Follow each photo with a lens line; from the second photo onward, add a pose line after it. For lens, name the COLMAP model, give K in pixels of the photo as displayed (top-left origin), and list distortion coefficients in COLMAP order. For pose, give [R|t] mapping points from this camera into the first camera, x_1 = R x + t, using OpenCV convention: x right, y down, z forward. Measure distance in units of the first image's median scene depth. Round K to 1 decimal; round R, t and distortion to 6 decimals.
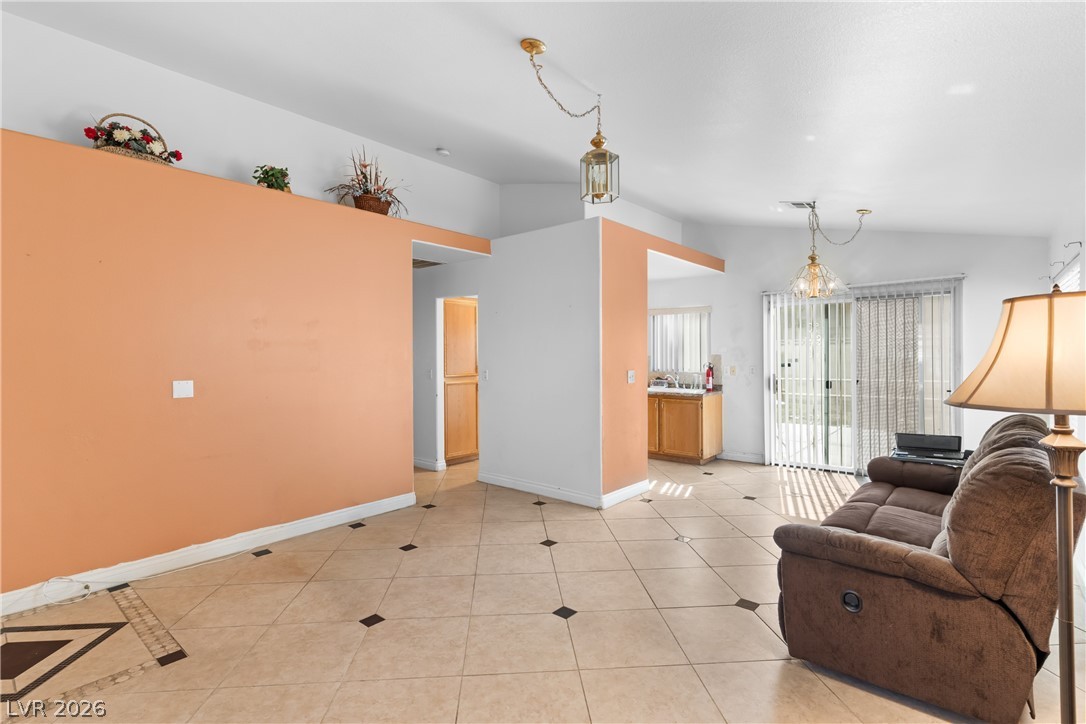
lens RADIAL K [[515.2, 0, 539.8], [0, 515.2, 356.2], [0, 0, 1]] dist [-0.001867, 0.001068]
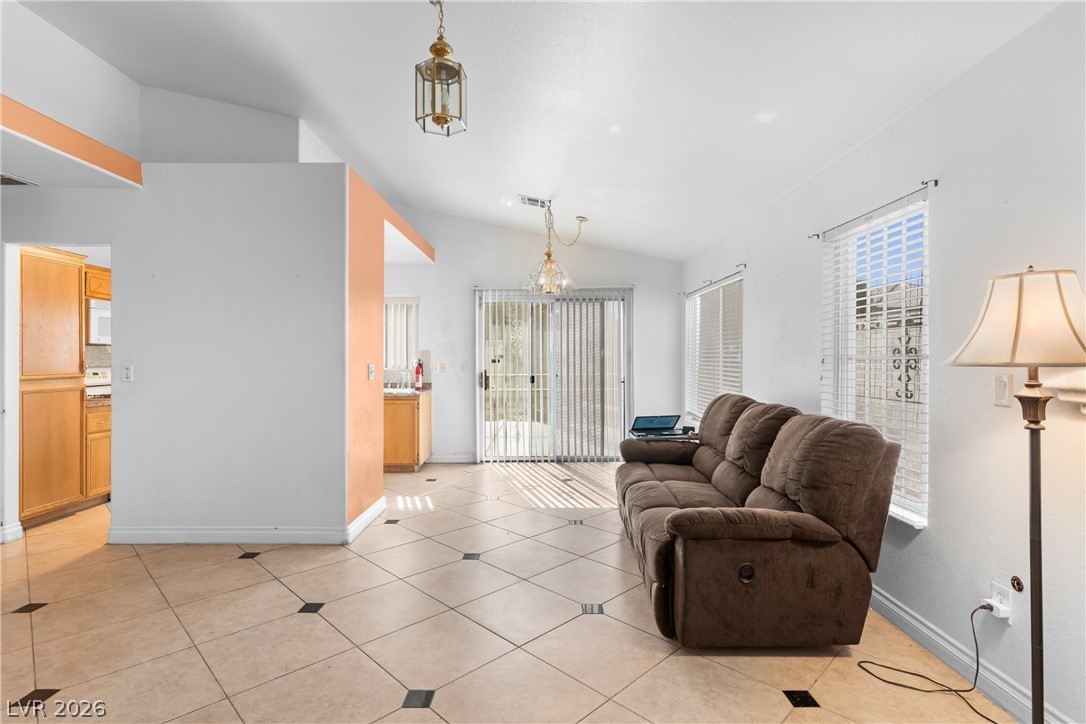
lens RADIAL K [[533.2, 0, 544.7], [0, 533.2, 358.0], [0, 0, 1]] dist [-0.000937, 0.001079]
pose [[0.754344, 0.007738, 0.656434, -0.181550], [-0.004096, 0.999967, -0.007082, 0.024641], [-0.656467, 0.002654, 0.754350, 0.207129]]
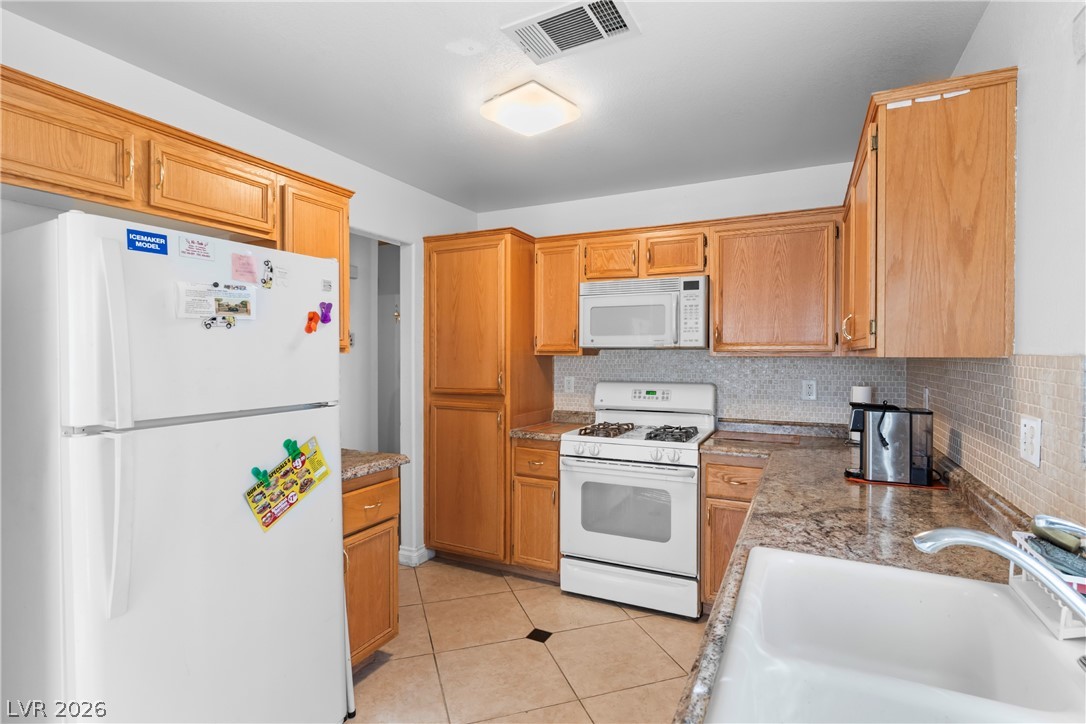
lens RADIAL K [[533.2, 0, 545.2], [0, 533.2, 359.1], [0, 0, 1]] dist [-0.000937, 0.001079]
pose [[0.253657, 0.014657, -0.967183, 0.511064], [-0.004280, 0.999892, 0.014030, -0.001661], [0.967285, 0.000580, 0.253692, 1.345152]]
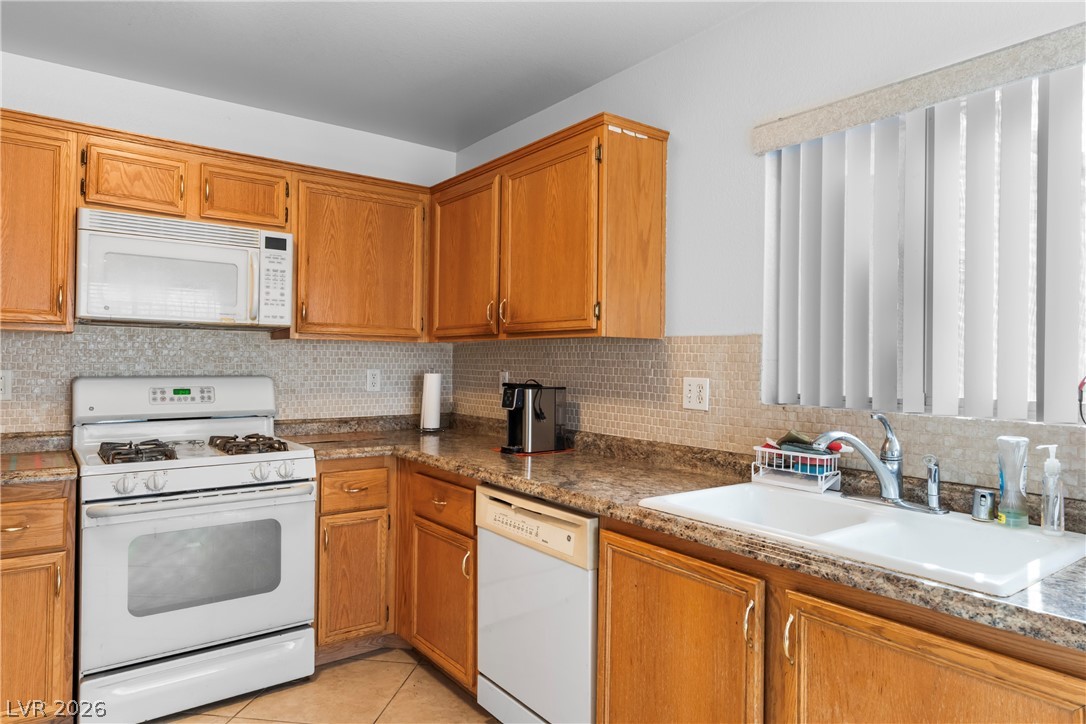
lens RADIAL K [[670.3, 0, 547.2], [0, 670.3, 356.9], [0, 0, 1]] dist [-0.001977, 0.001900]
pose [[0.977602, 0.015225, -0.209912, 0.301230], [-0.017142, 0.999826, -0.007316, 0.020819], [0.209764, 0.010751, 0.977693, 1.136253]]
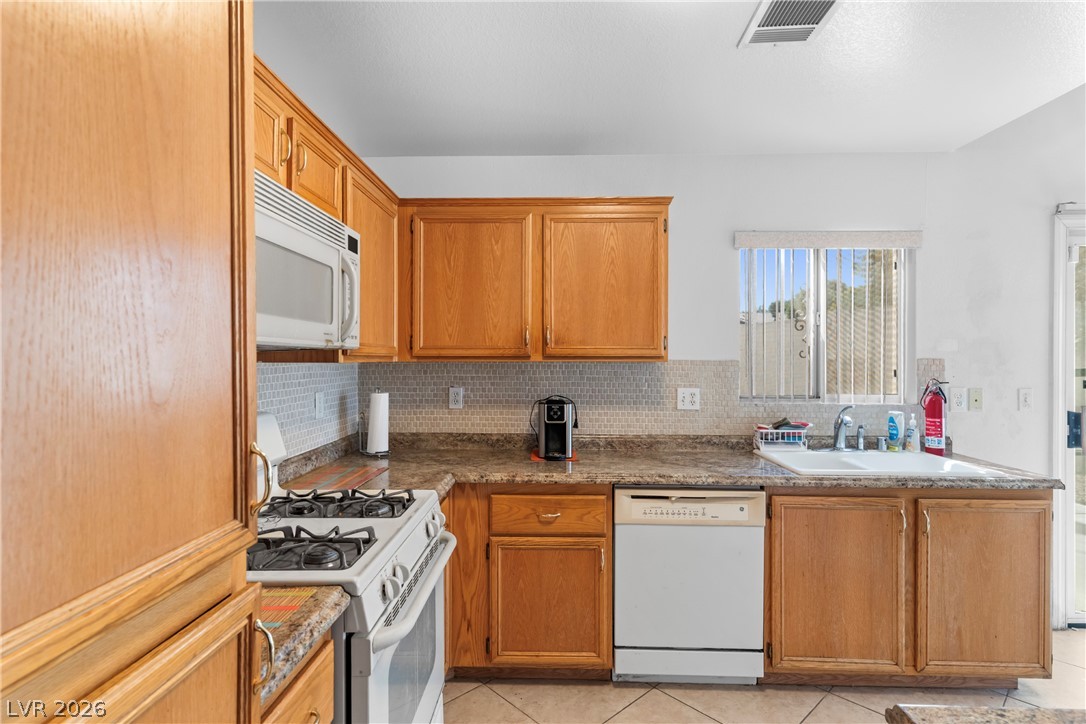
lens RADIAL K [[533.2, 0, 544.0], [0, 533.2, 359.2], [0, 0, 1]] dist [-0.000937, 0.001079]
pose [[0.778710, 0.006868, 0.627347, -0.204260], [-0.005107, 0.999976, -0.004607, 0.001549], [-0.627364, 0.000384, 0.778726, 1.293231]]
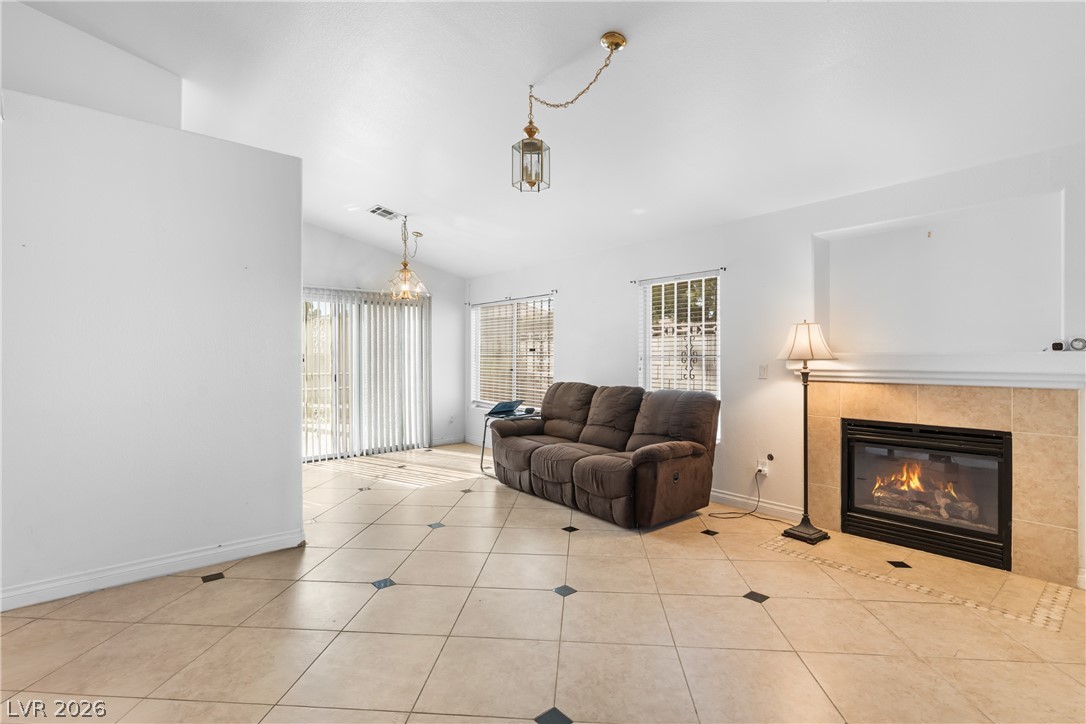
lens RADIAL K [[515.2, 0, 549.1], [0, 515.2, 361.6], [0, 0, 1]] dist [-0.001867, 0.001068]
pose [[0.145307, -0.000446, 0.989387, -0.581333], [0.002191, 0.999998, 0.000129, 0.027562], [-0.989384, 0.002149, 0.145307, 0.532854]]
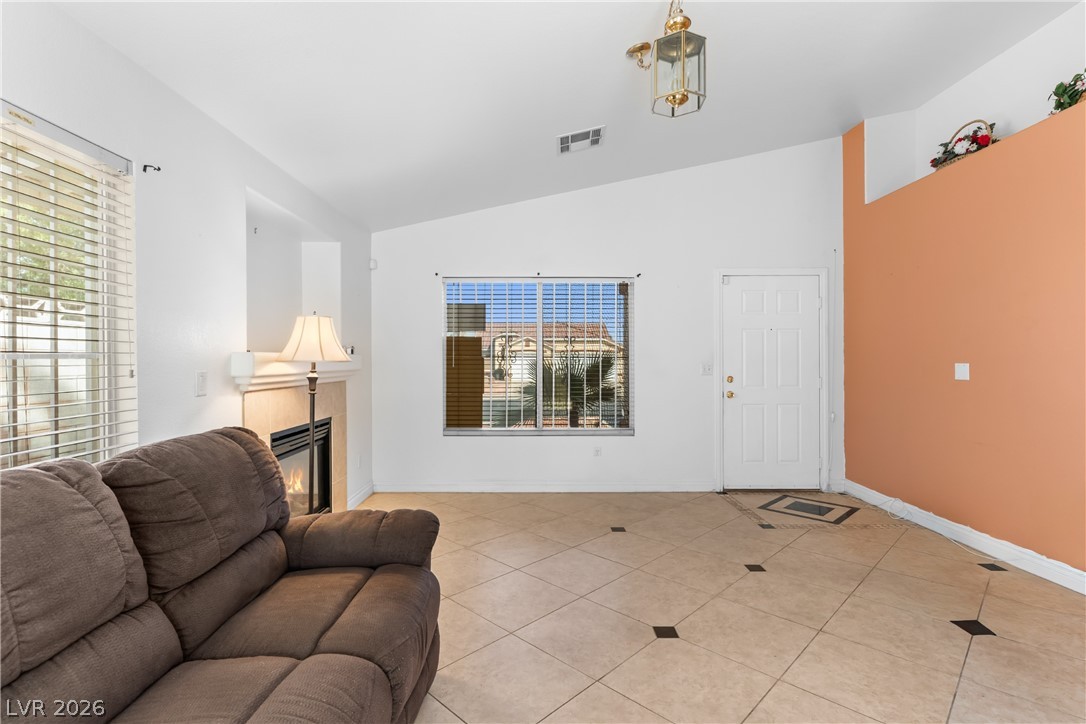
lens RADIAL K [[515.2, 0, 543.2], [0, 515.2, 357.6], [0, 0, 1]] dist [-0.001867, 0.001068]
pose [[-0.750025, 0.006832, -0.661374, 0.463651], [0.005606, 0.999976, 0.003973, 0.020765], [0.661386, -0.000728, -0.750046, 0.912183]]
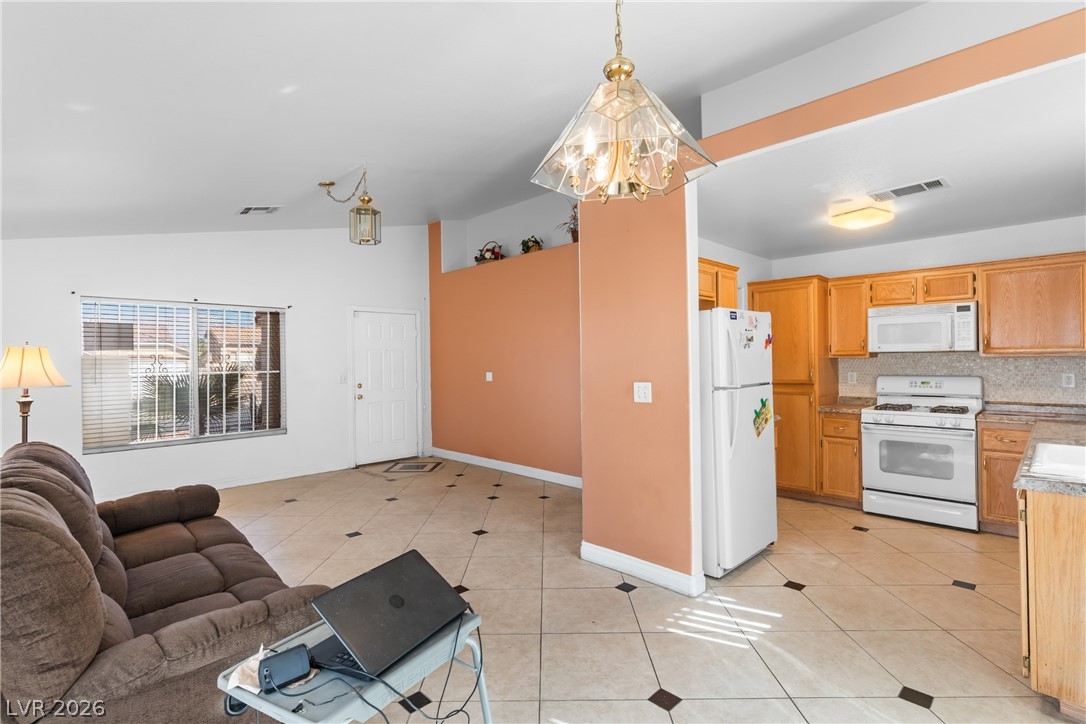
lens RADIAL K [[515.2, 0, 539.9], [0, 515.2, 358.4], [0, 0, 1]] dist [-0.001867, 0.001068]
pose [[-0.079853, 0.005583, -0.996791, 0.899599], [0.011893, 0.999918, 0.004648, -0.007566], [0.996736, -0.011484, -0.079913, 1.003918]]
